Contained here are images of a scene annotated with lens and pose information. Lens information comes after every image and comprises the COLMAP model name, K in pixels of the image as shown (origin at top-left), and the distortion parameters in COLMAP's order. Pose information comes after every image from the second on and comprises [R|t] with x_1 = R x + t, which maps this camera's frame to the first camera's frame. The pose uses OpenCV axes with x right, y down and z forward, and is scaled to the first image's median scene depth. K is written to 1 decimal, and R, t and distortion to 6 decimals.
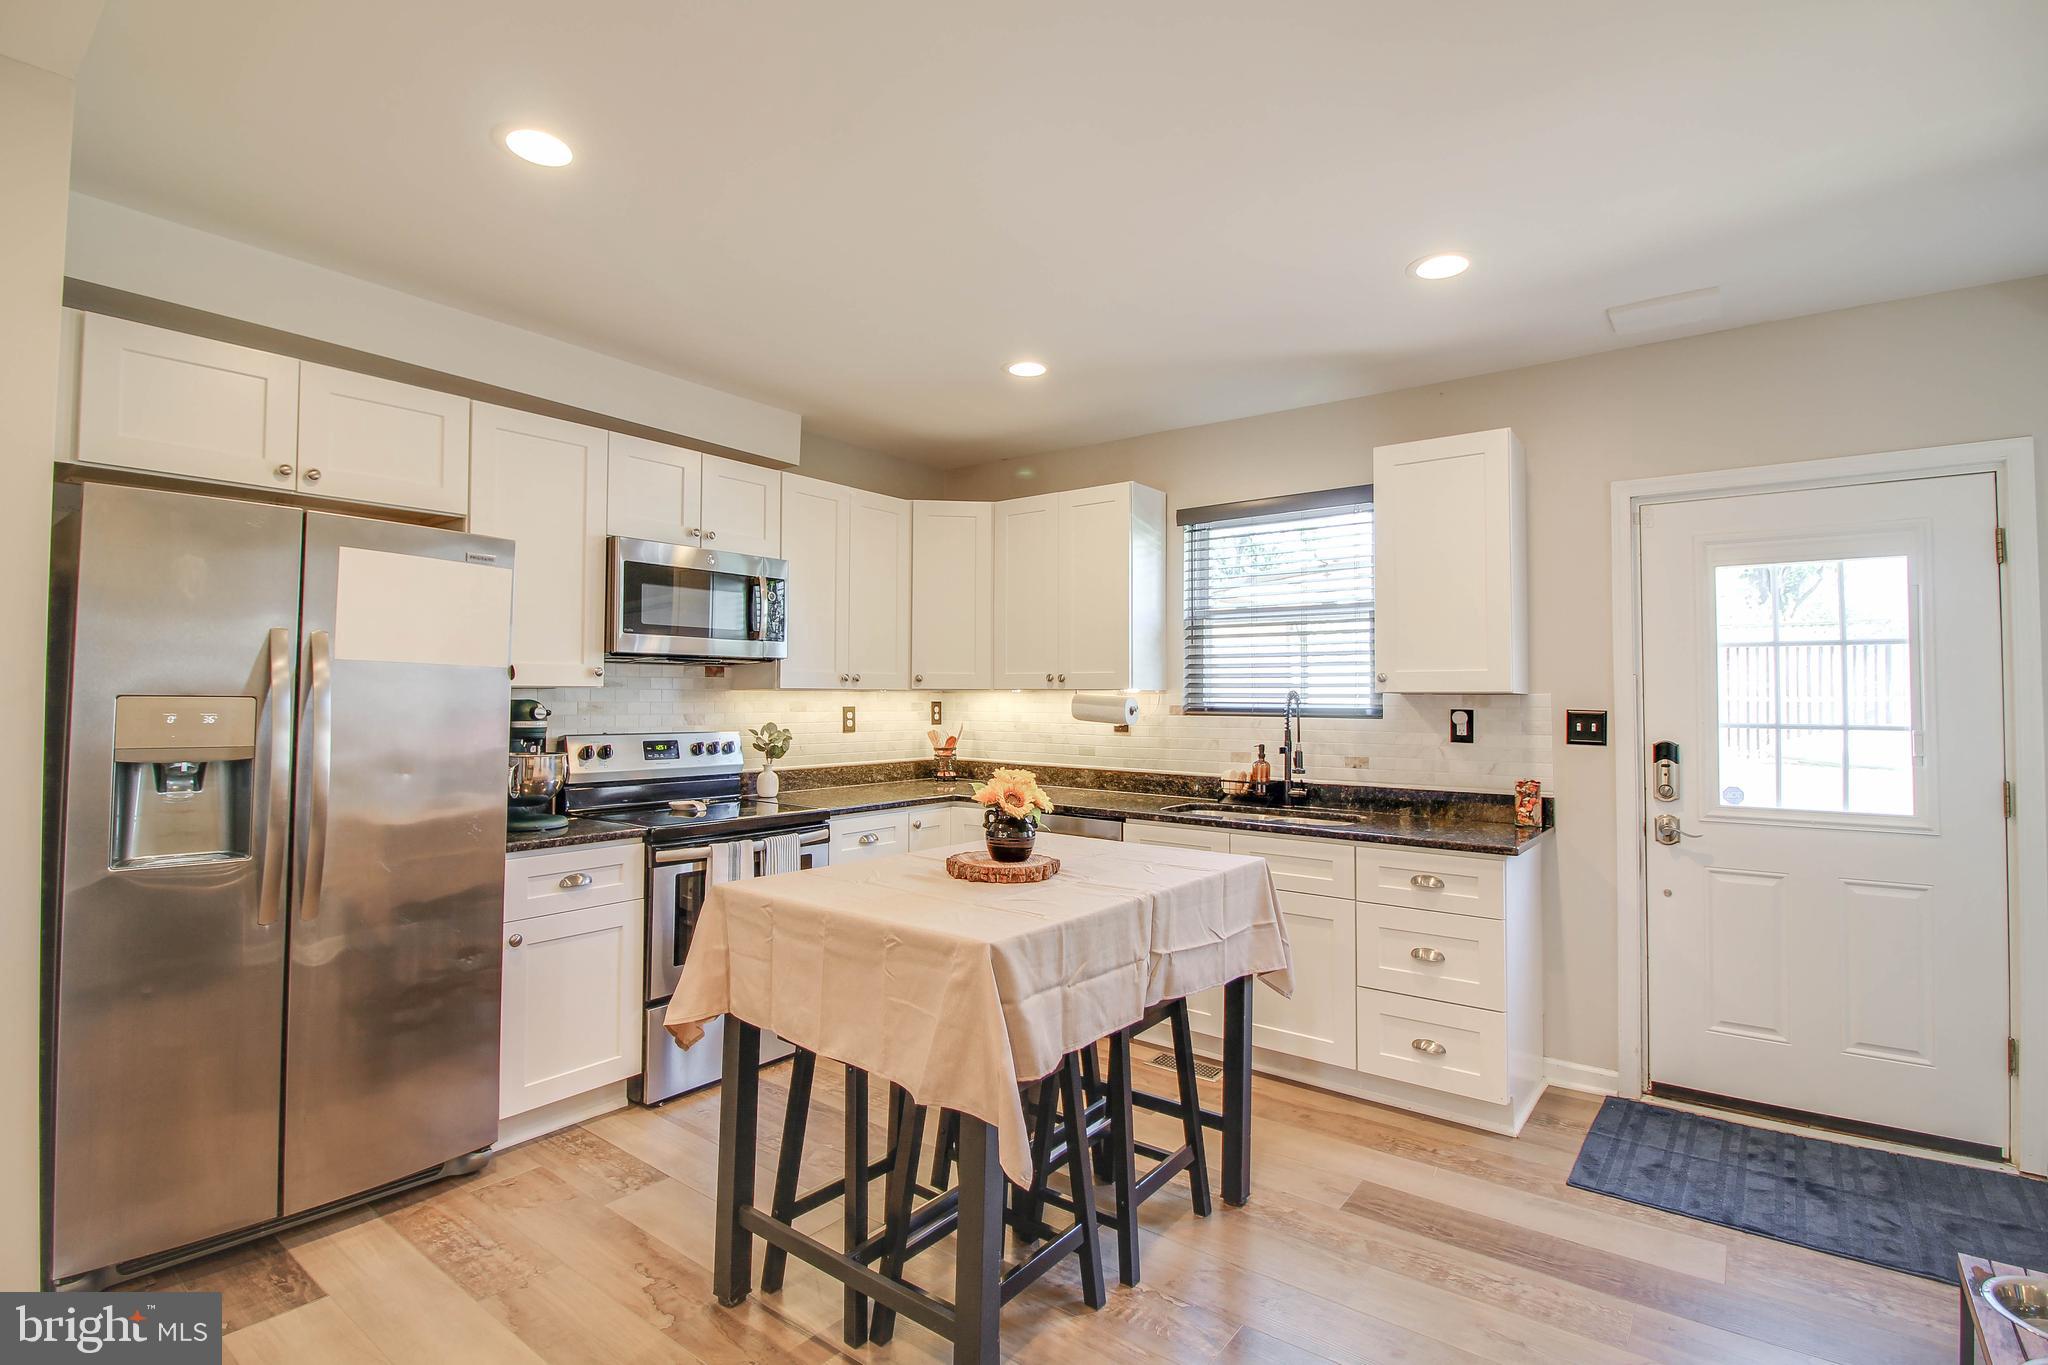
lens RADIAL K [[975.0, 0, 1027.7], [0, 975.0, 667.4], [0, 0, 1]] dist [0.001101, -0.013735]
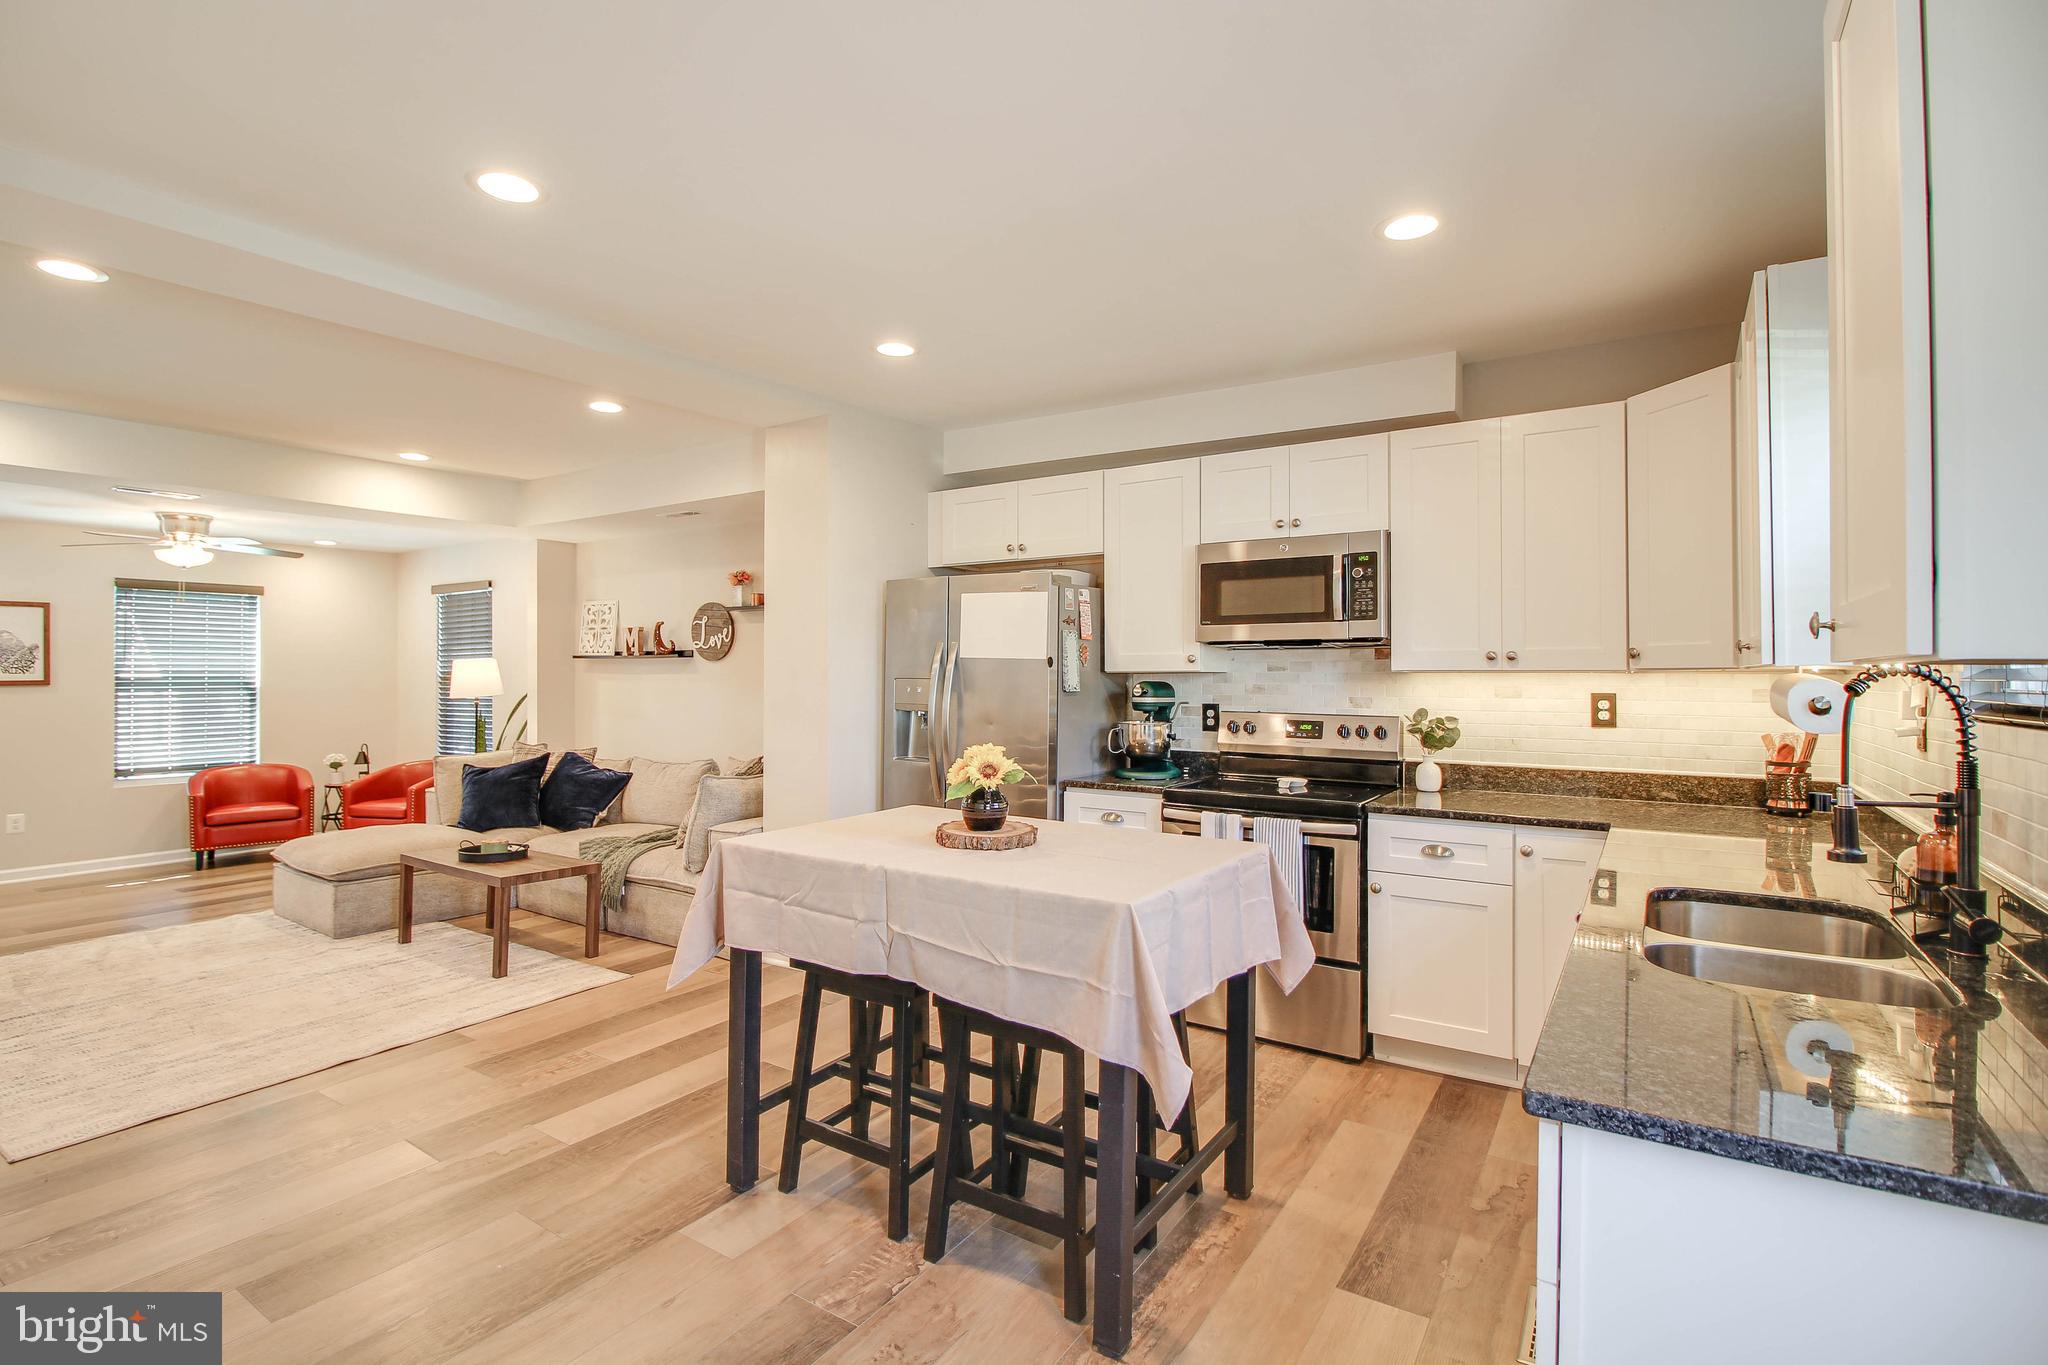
lens RADIAL K [[942.3, 0, 1019.5], [0, 942.3, 665.1], [0, 0, 1]] dist [-0.009453, -0.000694]
pose [[0.071263, -0.018490, -0.997286, 0.614273], [0.025120, 0.999544, -0.016737, 0.023186], [0.997141, -0.023859, 0.071695, 0.600799]]
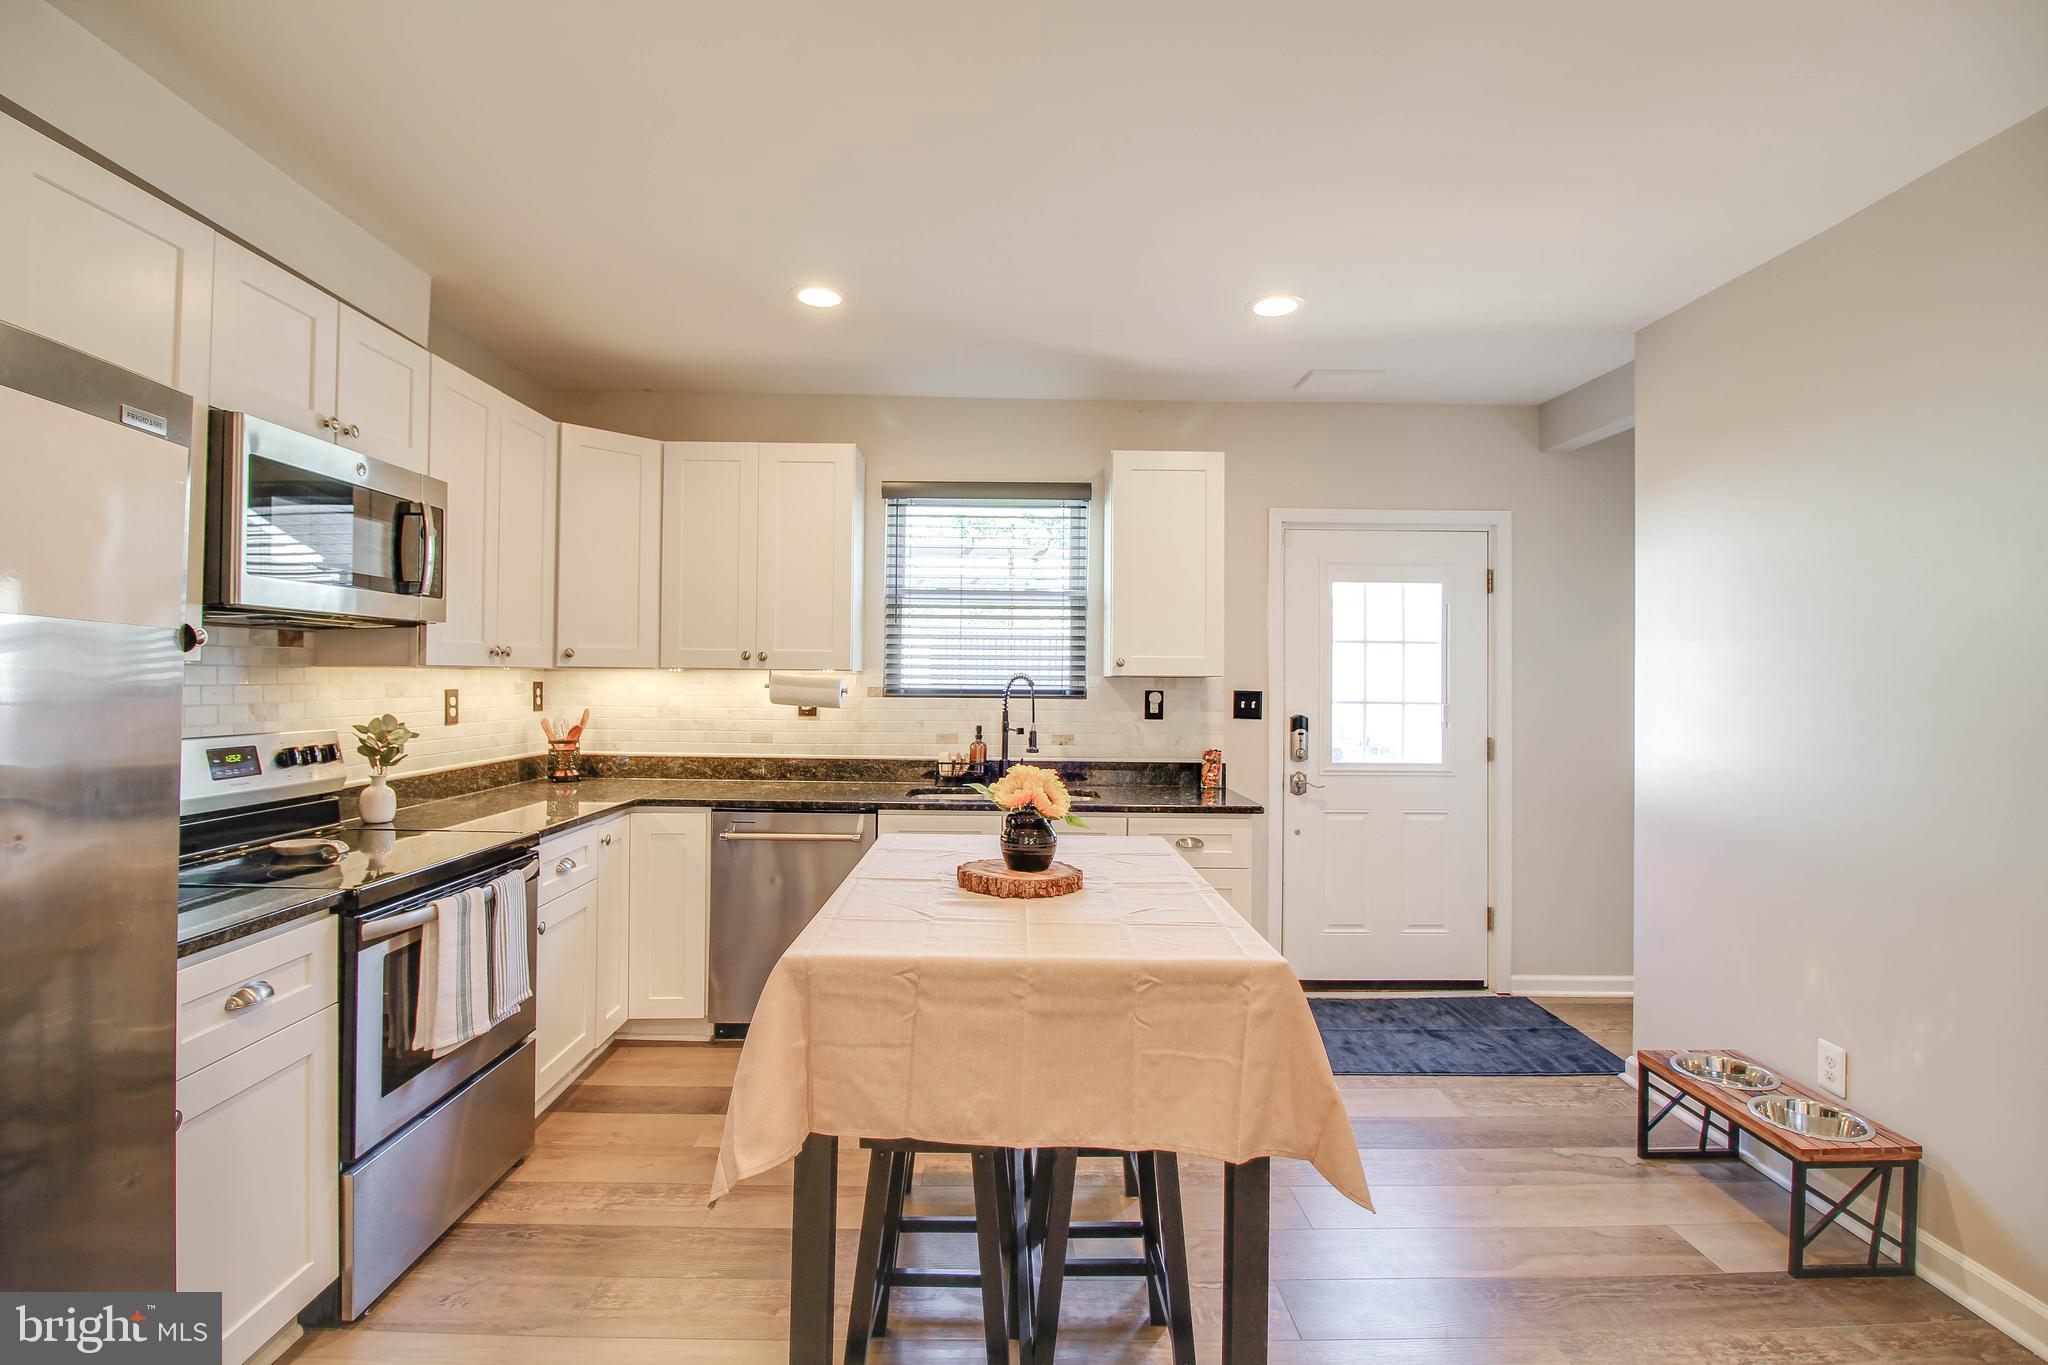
lens RADIAL K [[942.3, 0, 1019.5], [0, 942.3, 665.1], [0, 0, 1]] dist [-0.009453, -0.000694]
pose [[0.785540, 0.010789, 0.618717, -0.344239], [-0.024433, 0.999609, 0.013589, 0.002051], [-0.618328, -0.025792, 0.785497, 0.214853]]
